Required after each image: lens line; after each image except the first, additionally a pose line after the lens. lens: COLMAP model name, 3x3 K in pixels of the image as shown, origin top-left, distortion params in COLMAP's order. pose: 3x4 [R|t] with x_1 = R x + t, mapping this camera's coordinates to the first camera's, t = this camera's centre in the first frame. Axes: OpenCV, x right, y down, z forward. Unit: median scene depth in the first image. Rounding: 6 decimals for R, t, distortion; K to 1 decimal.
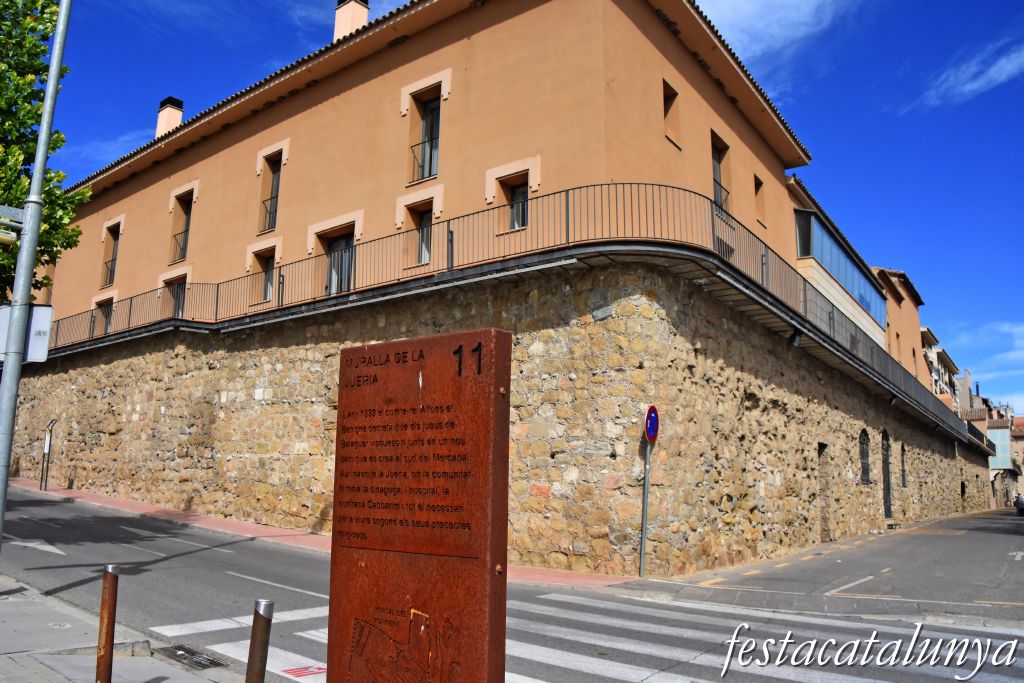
lens RADIAL K [[802.9, 0, 512.0], [0, 802.9, 341.5], [0, 0, 1]] dist [-0.159680, 0.095900]
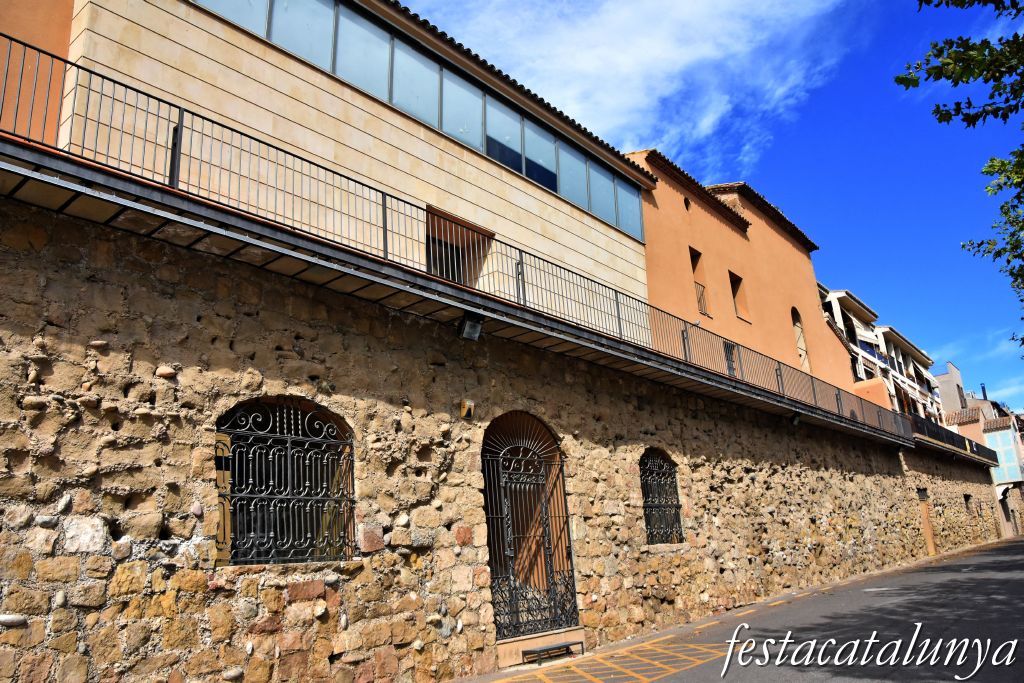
lens RADIAL K [[802.9, 0, 512.0], [0, 802.9, 341.5], [0, 0, 1]] dist [-0.159680, 0.095900]
pose [[0.993041, -0.115037, -0.025206, 0.189044], [0.112223, 0.989262, -0.093626, 0.044220], [0.035706, 0.090146, 0.995288, 0.219396]]
